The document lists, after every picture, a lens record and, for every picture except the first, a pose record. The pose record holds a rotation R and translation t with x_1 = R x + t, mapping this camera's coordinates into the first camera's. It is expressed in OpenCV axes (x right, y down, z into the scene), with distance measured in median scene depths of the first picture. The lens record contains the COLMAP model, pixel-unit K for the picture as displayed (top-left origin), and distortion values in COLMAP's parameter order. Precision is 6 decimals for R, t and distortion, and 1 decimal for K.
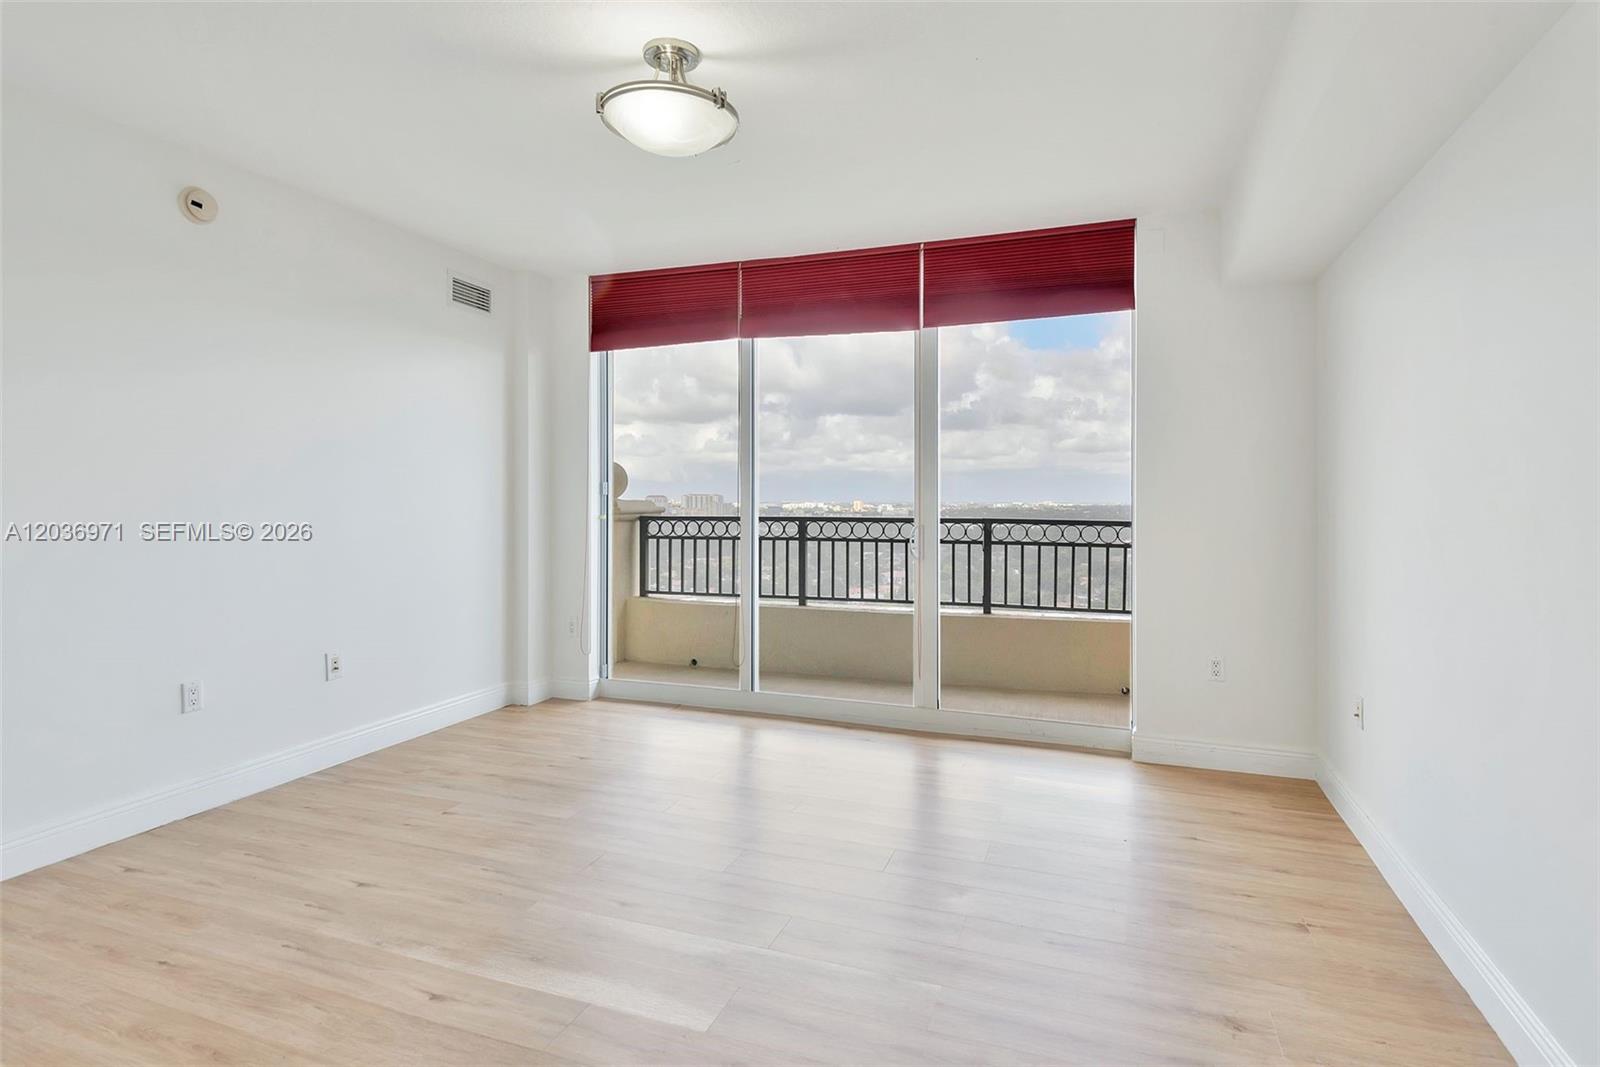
lens RADIAL K [[800.0, 0, 814.0], [0, 800.0, 493.8], [0, 0, 1]] dist [0.033326, -0.006508]
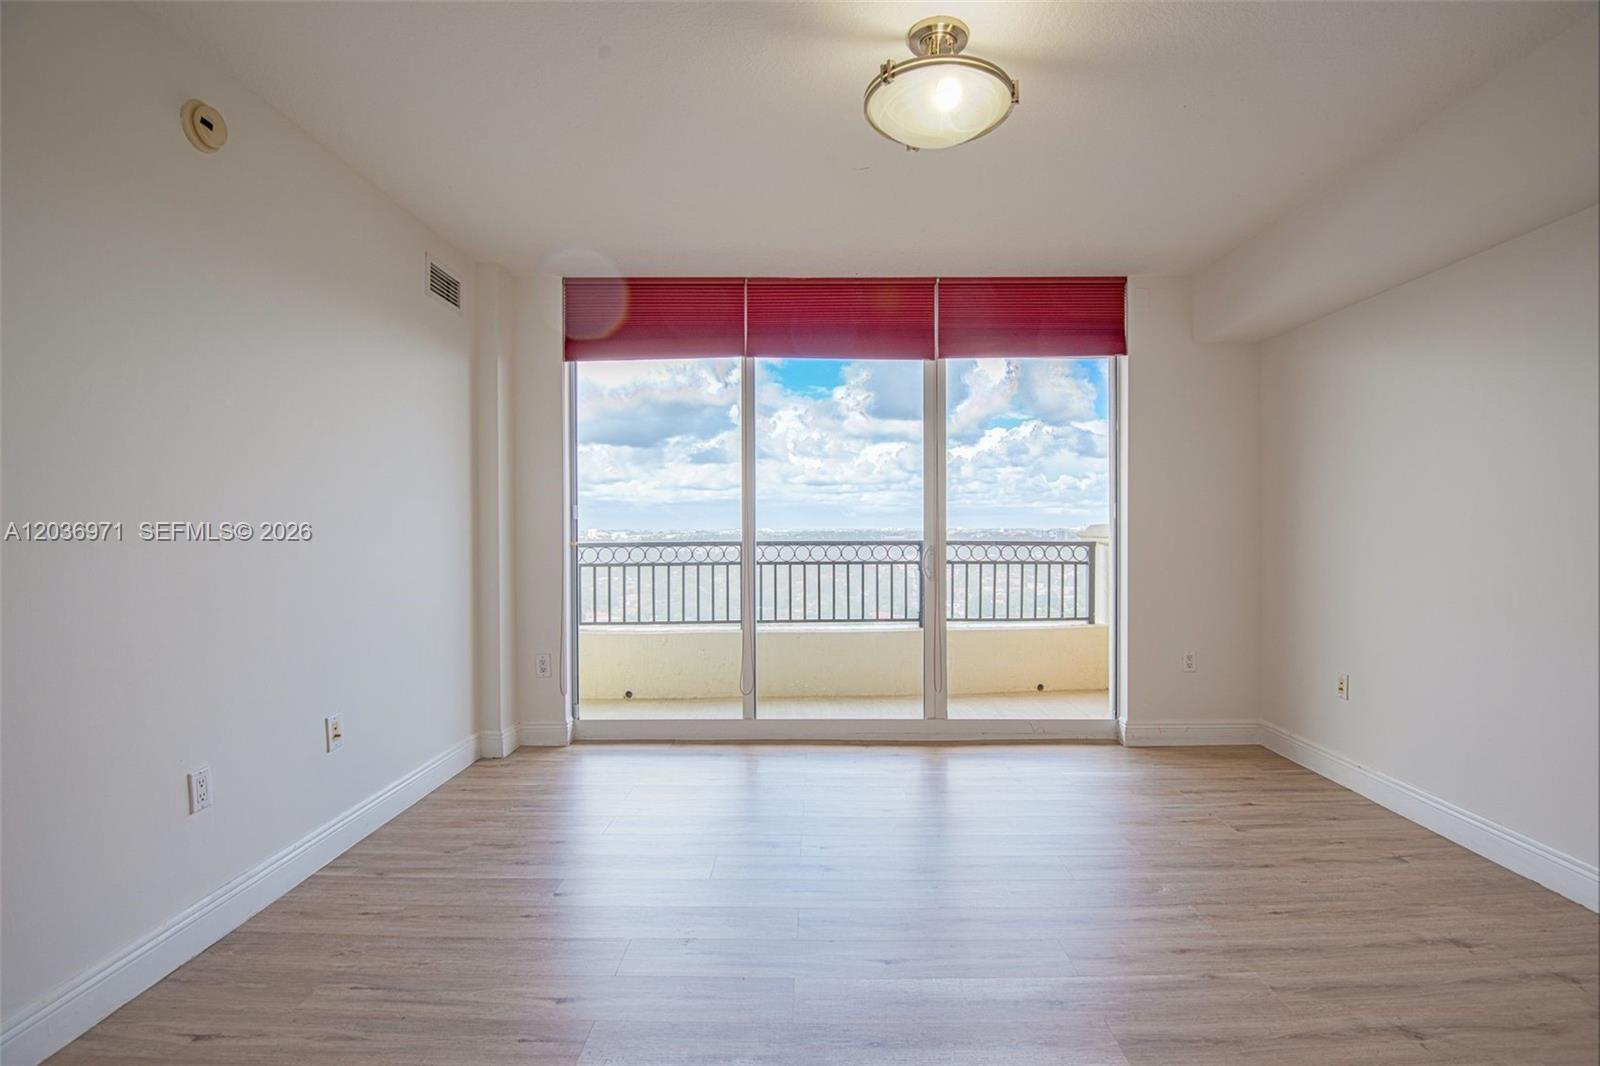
lens RADIAL K [[743.4, 0, 806.4], [0, 743.4, 529.5], [0, 0, 1]] dist [0.019070, -0.007340]
pose [[0.943524, -0.007922, 0.331210, -0.386341], [0.003932, 0.999911, 0.012714, 0.003659], [-0.331281, -0.010693, 0.943472, 0.144773]]
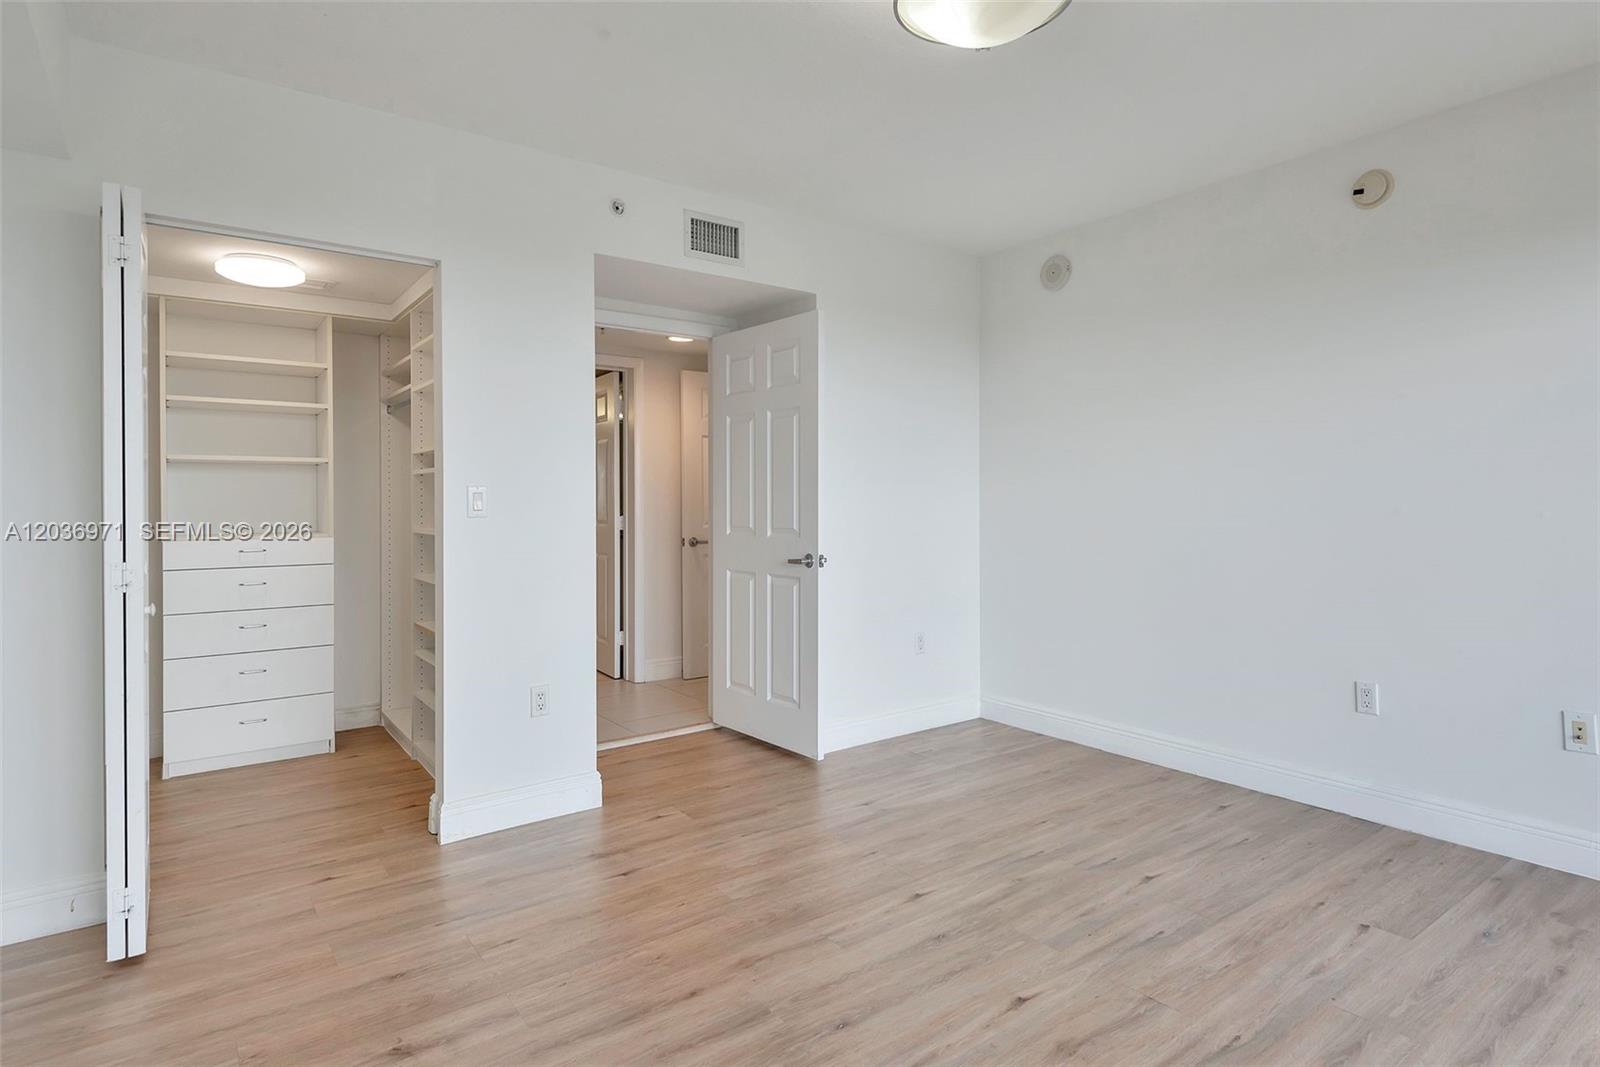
lens RADIAL K [[849.7, 0, 827.2], [0, 849.7, 519.2], [0, 0, 1]] dist [0.012773, 0.000261]
pose [[-0.525144, 0.011762, -0.850932, 0.367213], [0.005303, 0.999930, 0.010549, 0.015954], [0.850997, 0.001027, -0.525170, 0.817289]]
